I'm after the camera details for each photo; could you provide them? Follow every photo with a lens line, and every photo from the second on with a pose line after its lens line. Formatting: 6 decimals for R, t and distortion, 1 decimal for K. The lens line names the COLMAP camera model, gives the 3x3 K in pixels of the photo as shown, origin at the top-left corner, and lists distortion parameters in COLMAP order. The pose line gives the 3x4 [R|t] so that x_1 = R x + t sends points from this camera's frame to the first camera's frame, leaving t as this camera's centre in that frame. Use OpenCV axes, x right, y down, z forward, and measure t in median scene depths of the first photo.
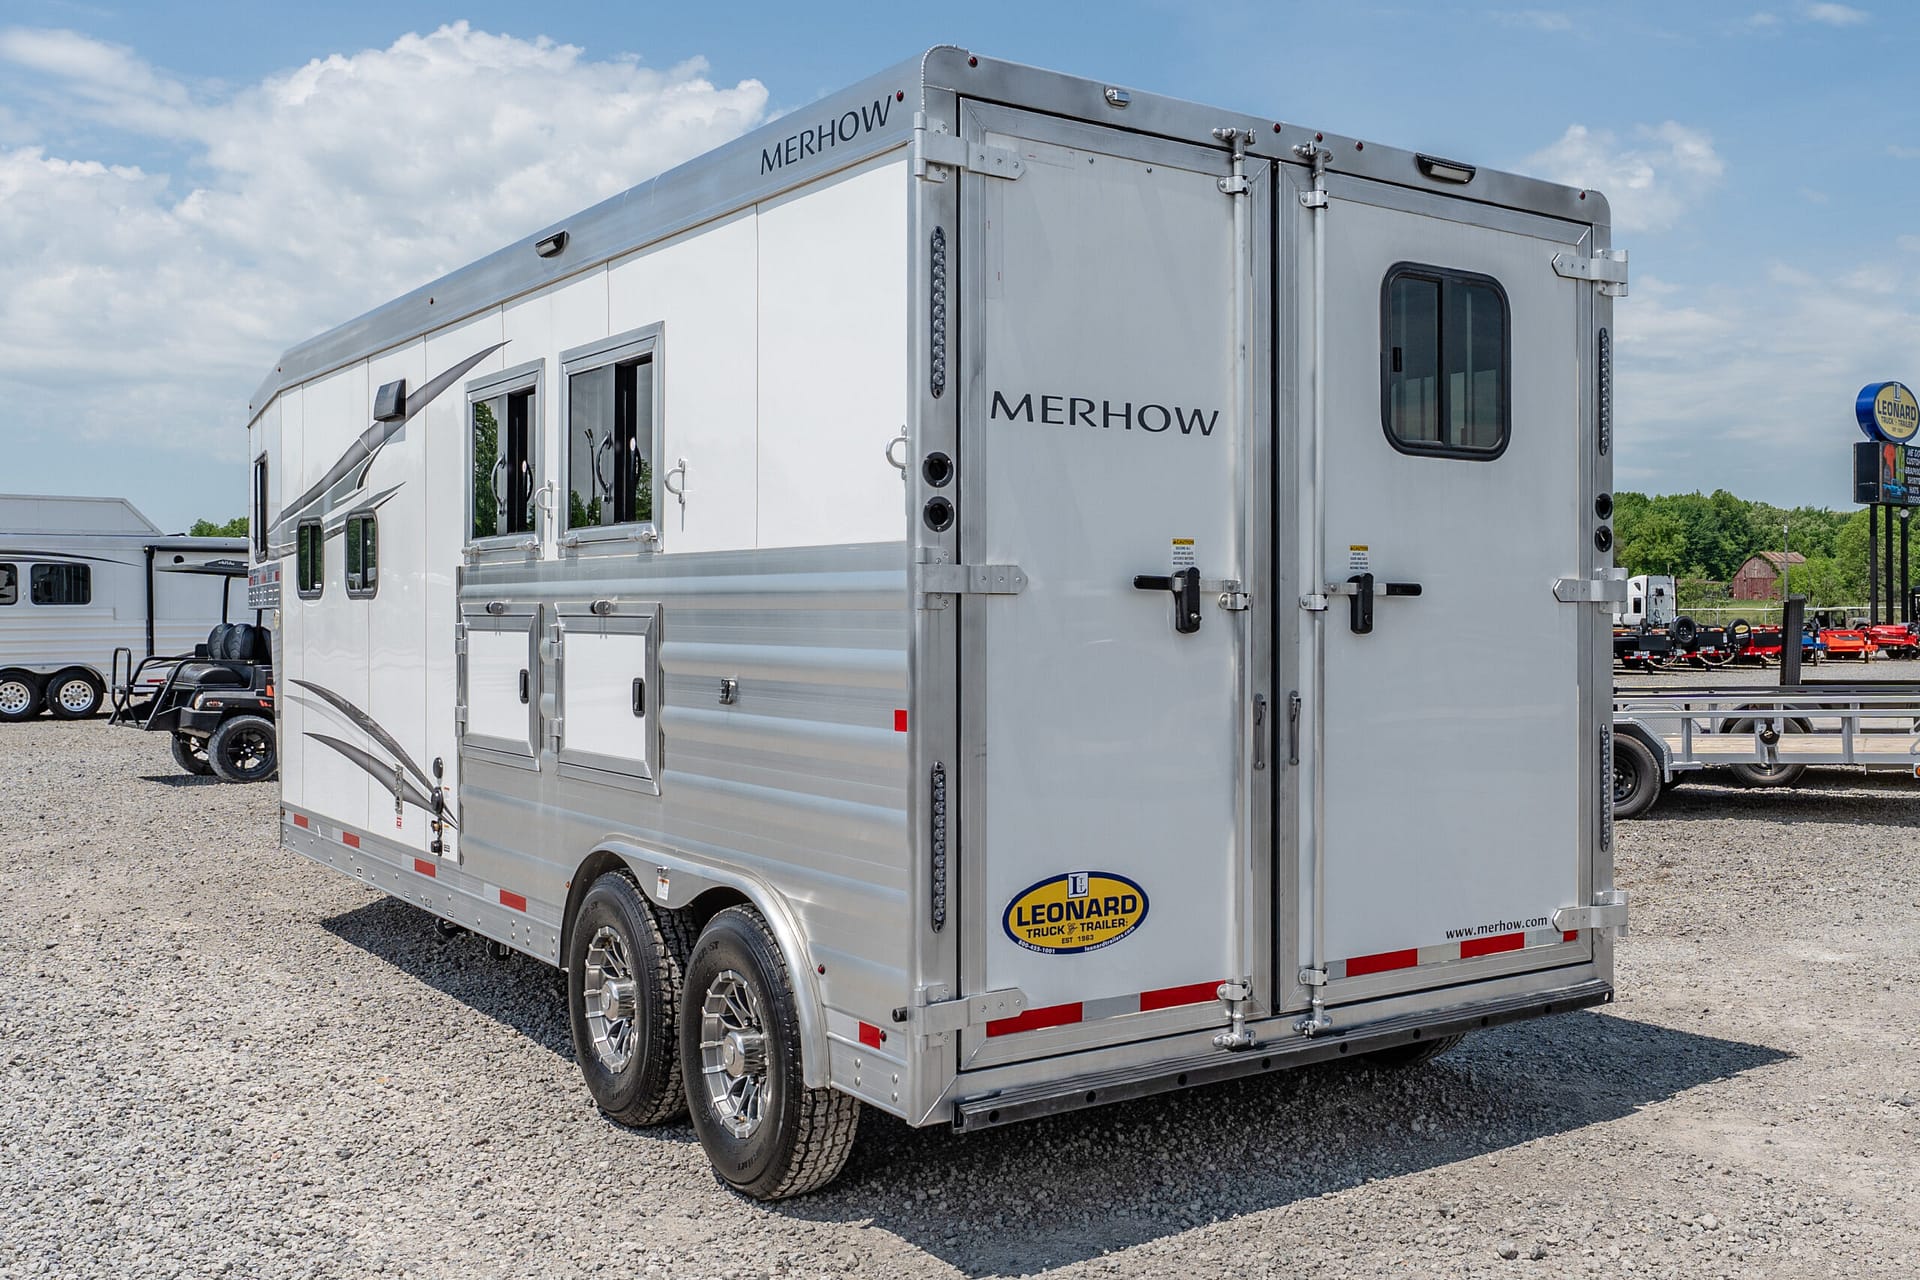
lens RADIAL K [[1743.4, 0, 1012.8], [0, 1743.4, 573.9], [0, 0, 1]] dist [0.002348, -0.007677]
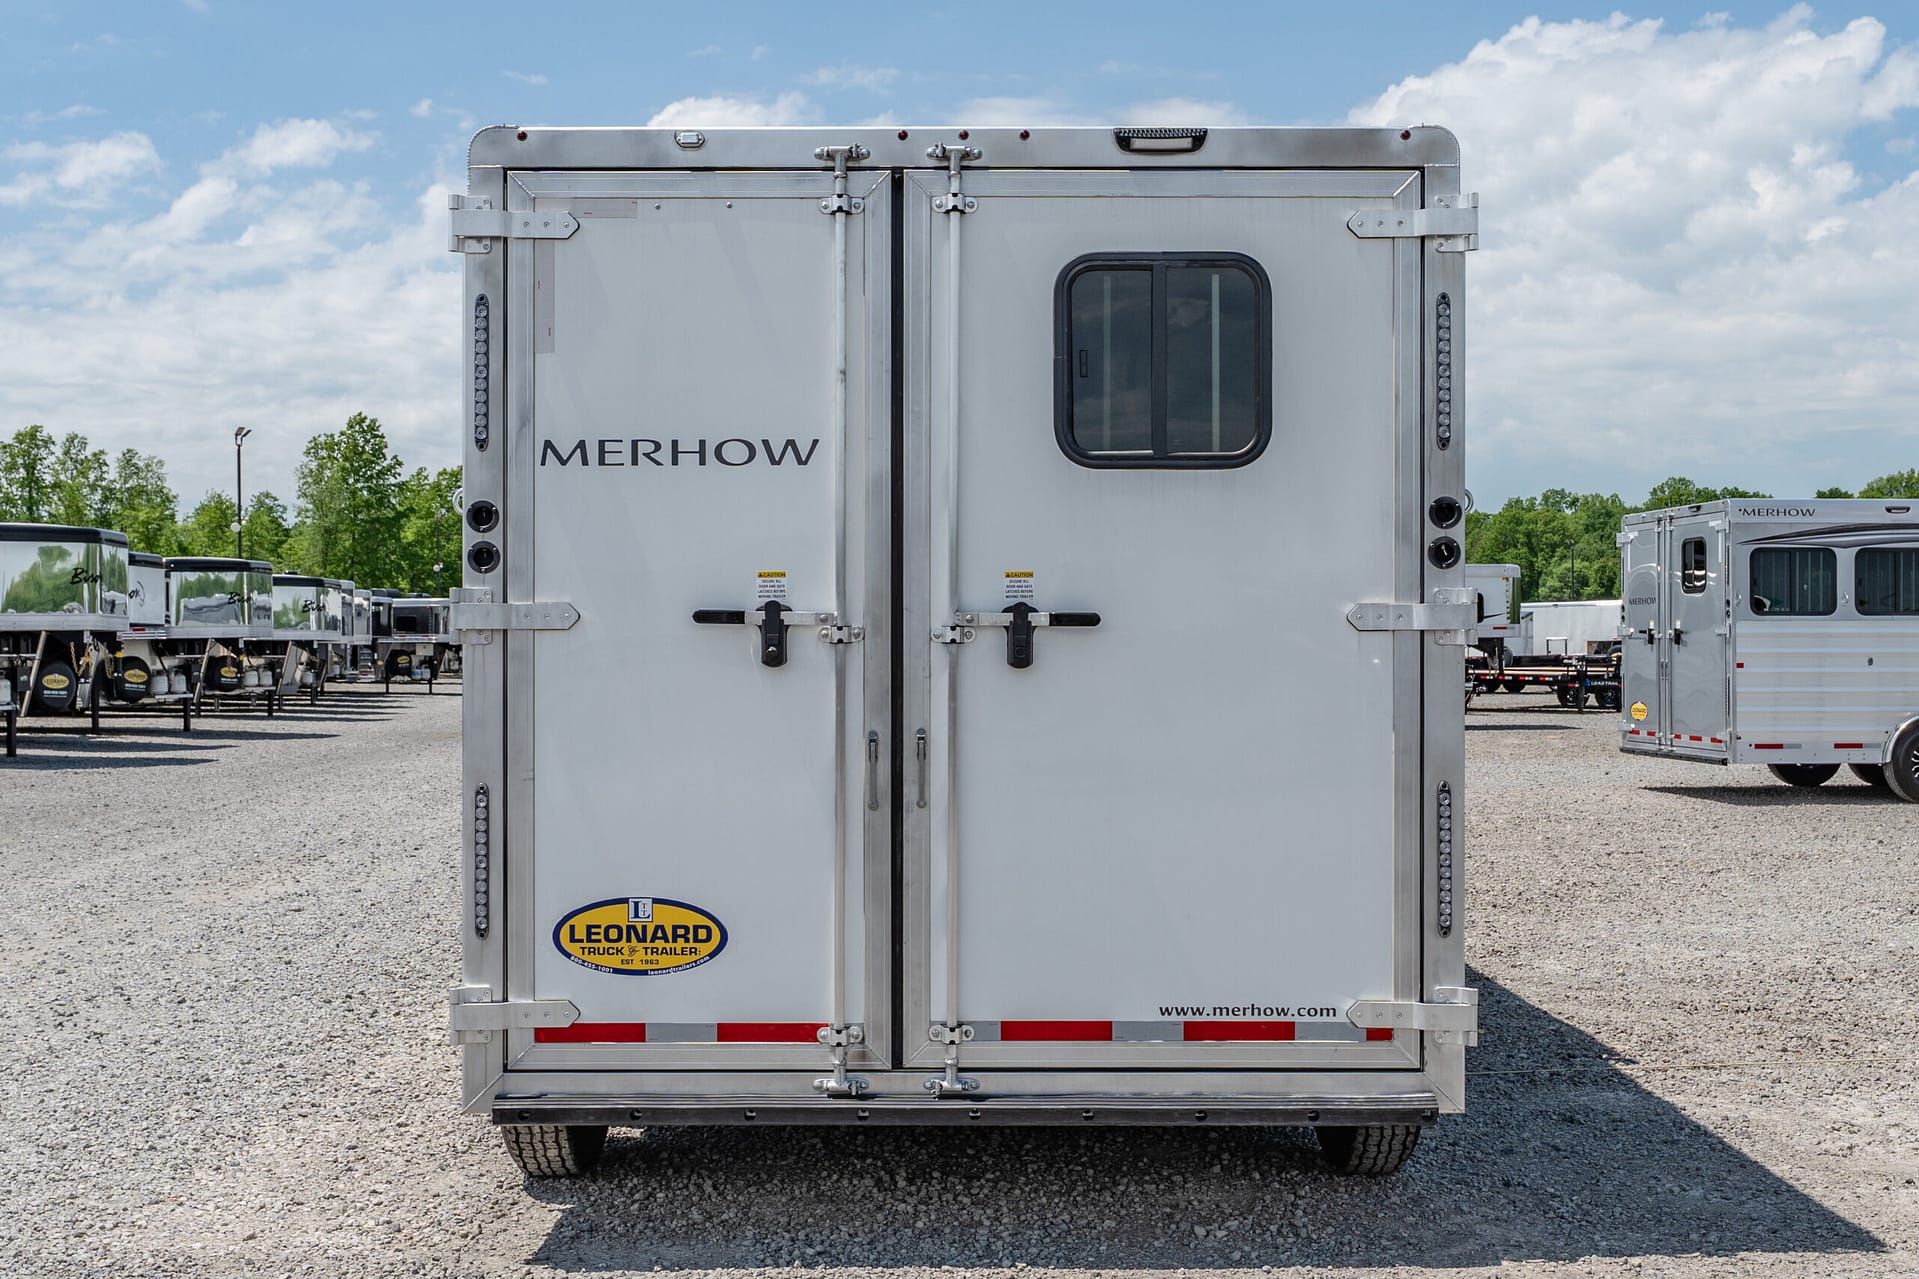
lens RADIAL K [[1833.2, 0, 1028.7], [0, 1833.2, 599.0], [0, 0, 1]] dist [0.002535, 0.005150]
pose [[0.819664, -0.014287, -0.572667, 0.788842], [0.016637, 0.999861, -0.001132, -0.000963], [0.572603, -0.008599, 0.819788, 0.222755]]
